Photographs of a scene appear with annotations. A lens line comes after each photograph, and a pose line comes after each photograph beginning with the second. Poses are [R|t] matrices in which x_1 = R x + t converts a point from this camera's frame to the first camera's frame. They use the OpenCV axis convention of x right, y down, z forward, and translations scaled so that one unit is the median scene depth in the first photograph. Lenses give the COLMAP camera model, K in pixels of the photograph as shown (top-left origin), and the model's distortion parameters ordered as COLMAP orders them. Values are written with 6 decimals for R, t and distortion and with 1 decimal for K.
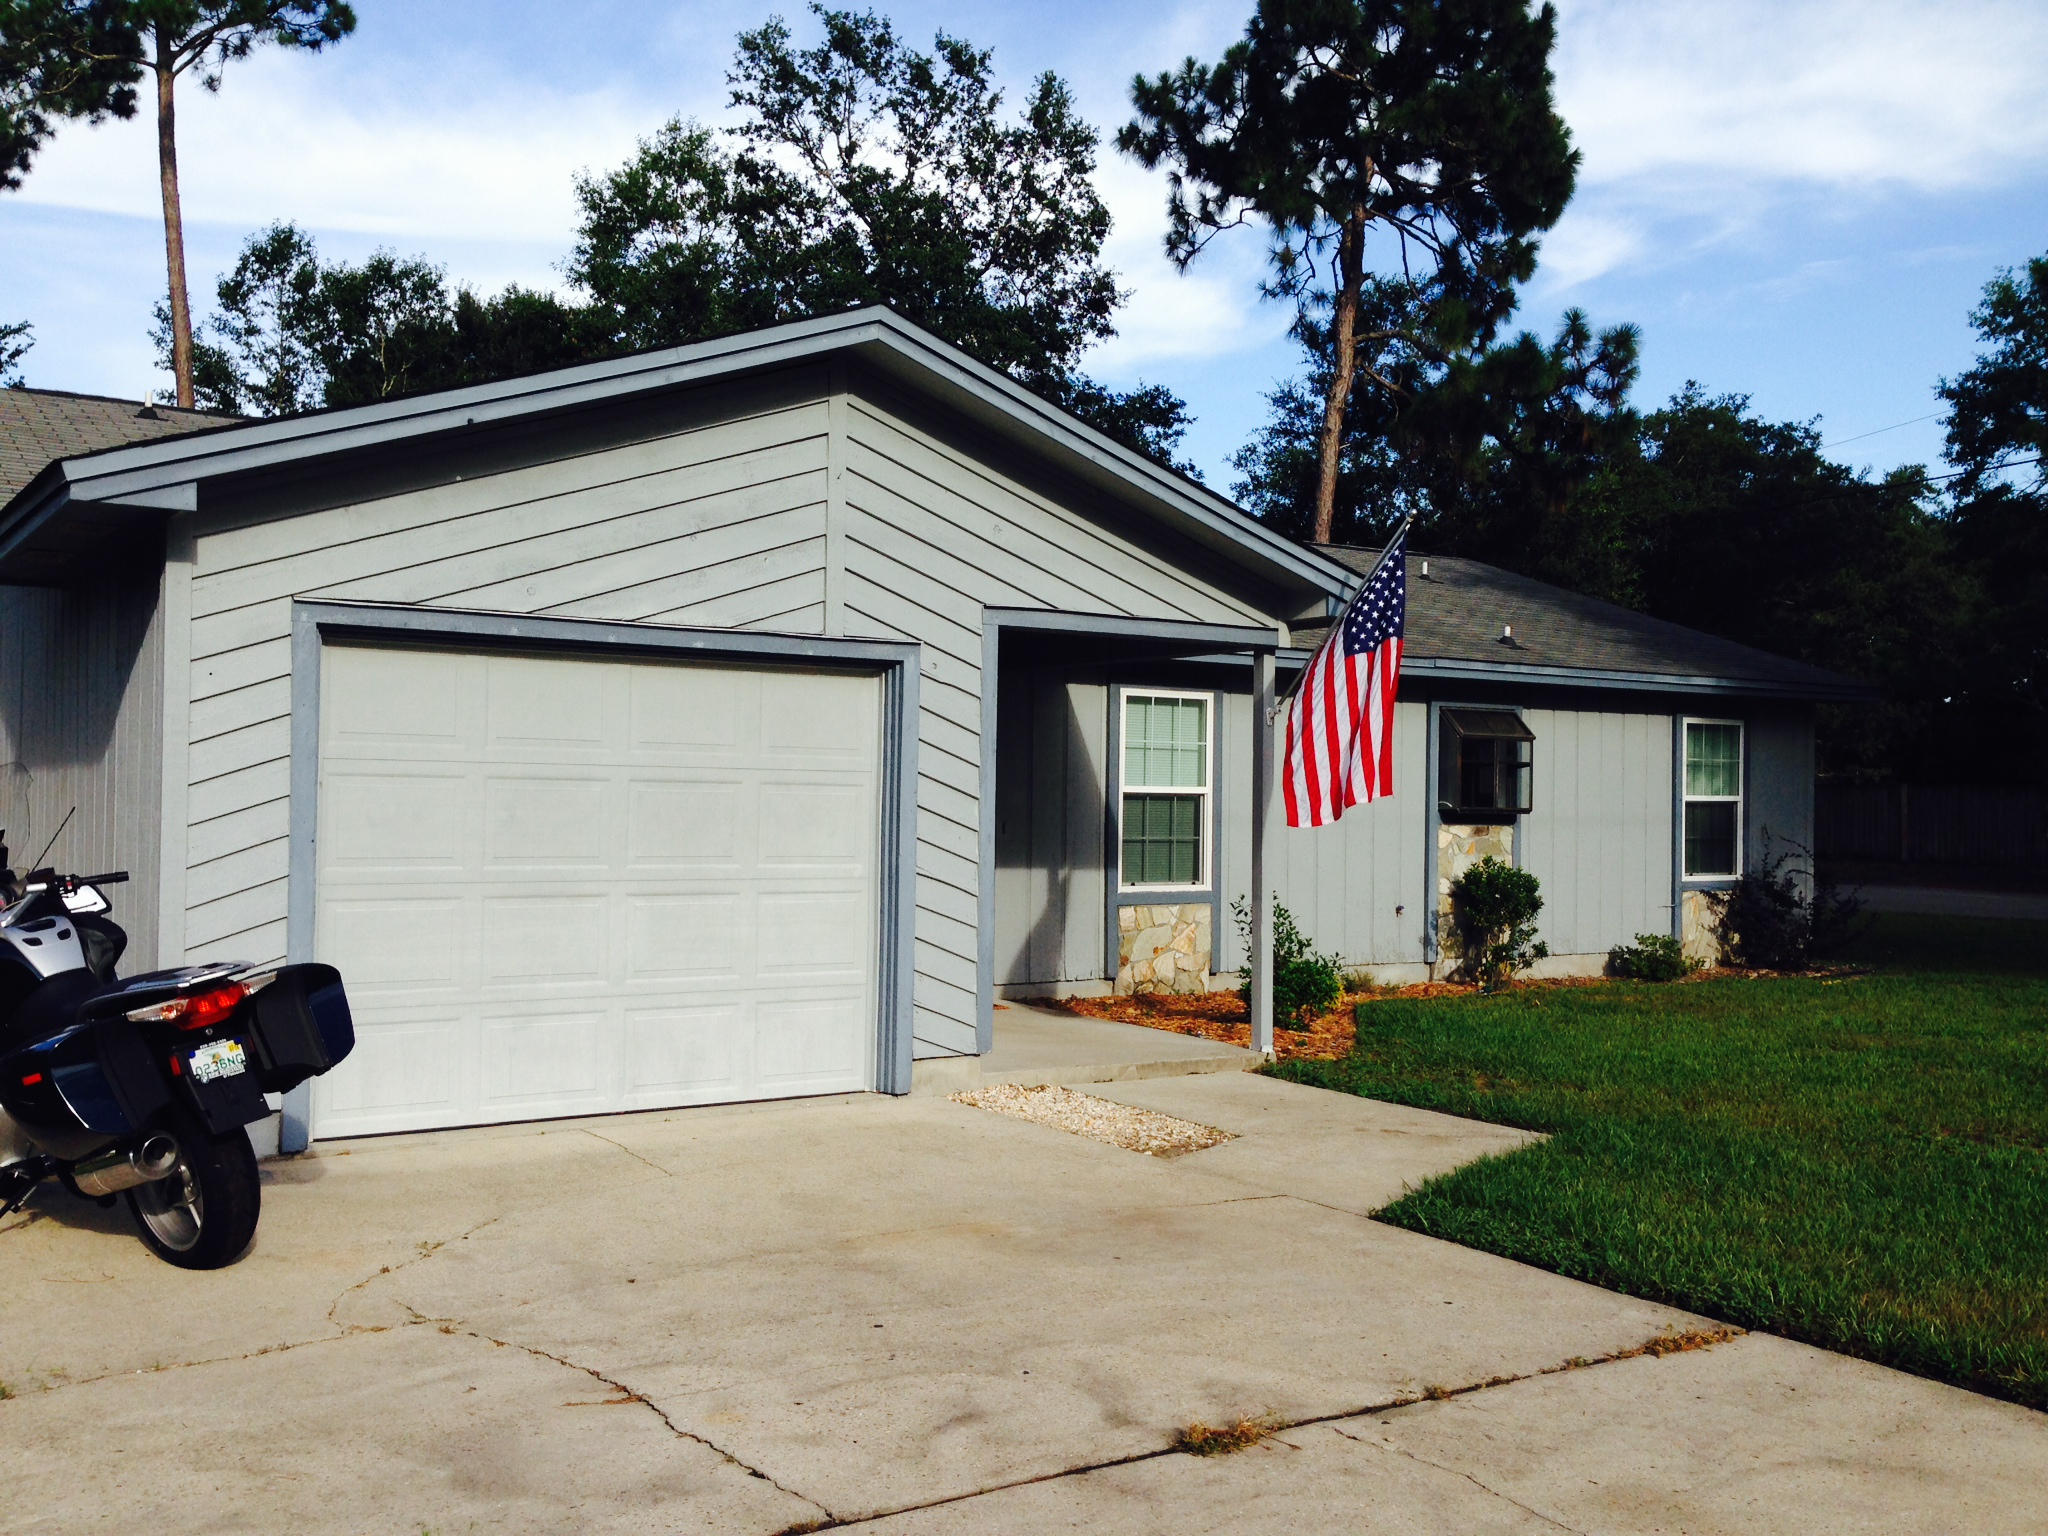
lens RADIAL K [[1891.5, 0, 1027.6], [0, 1891.5, 771.5], [0, 0, 1]] dist [0.055019, 0.000000]
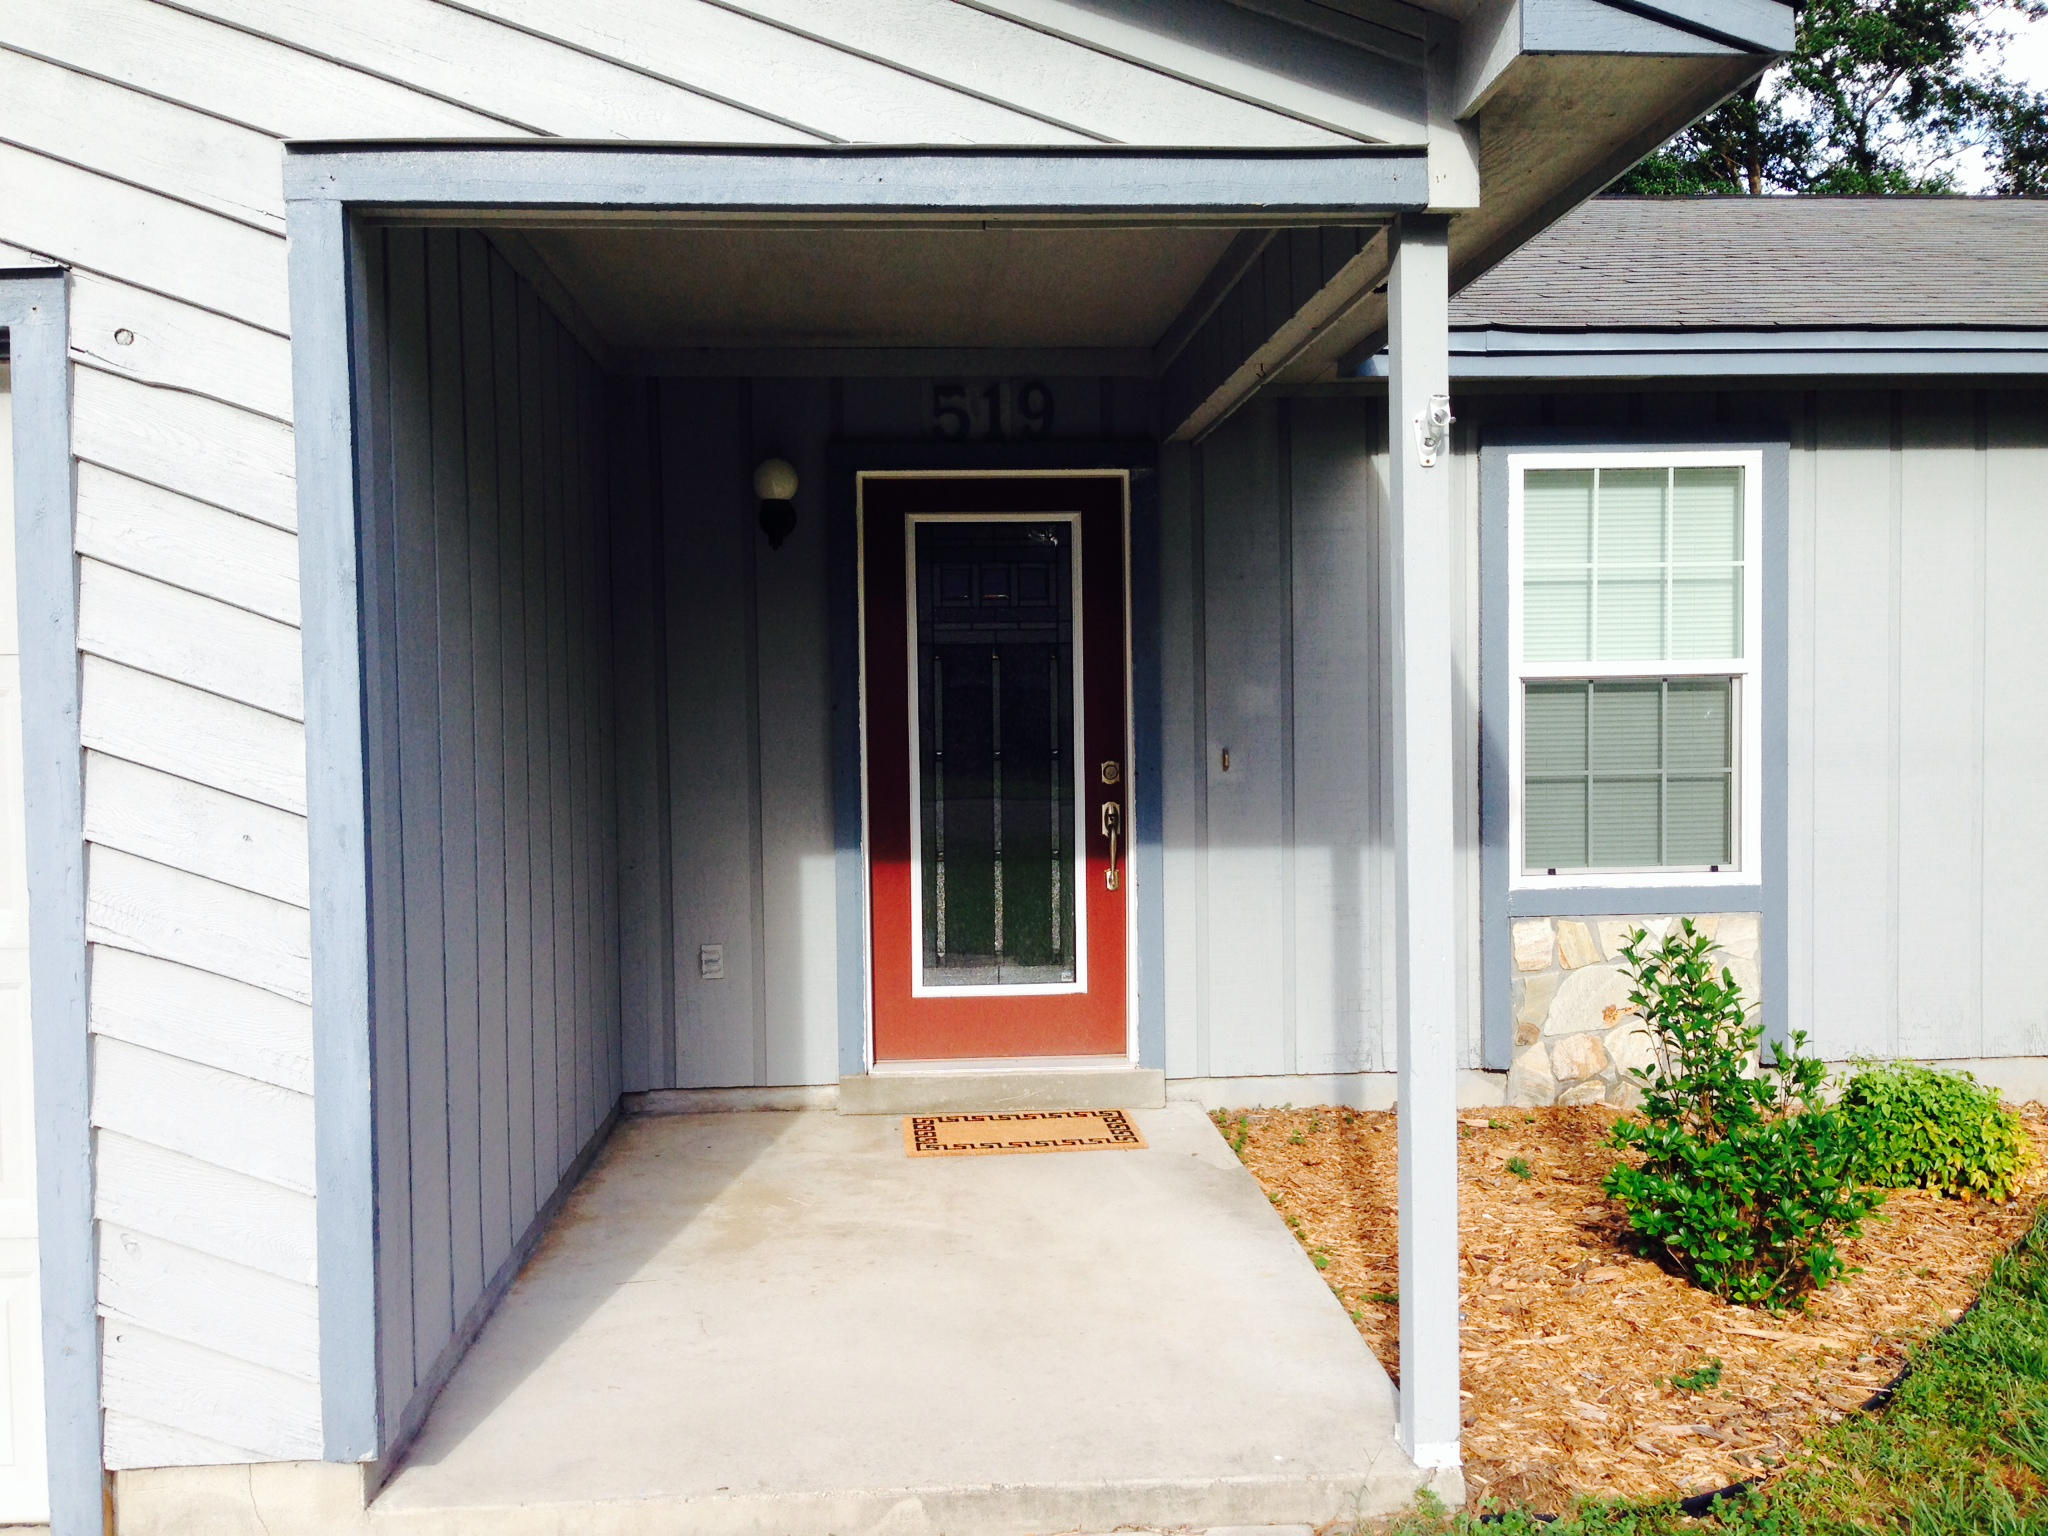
lens RADIAL K [[1891.5, 0, 1016.7], [0, 1891.5, 767.8], [0, 0, 1]] dist [0.055019, 0.000000]
pose [[0.866366, -0.010458, -0.499300, 0.177139], [0.036887, 0.998390, 0.043092, 0.008575], [0.498046, -0.055751, 0.865357, 0.527904]]
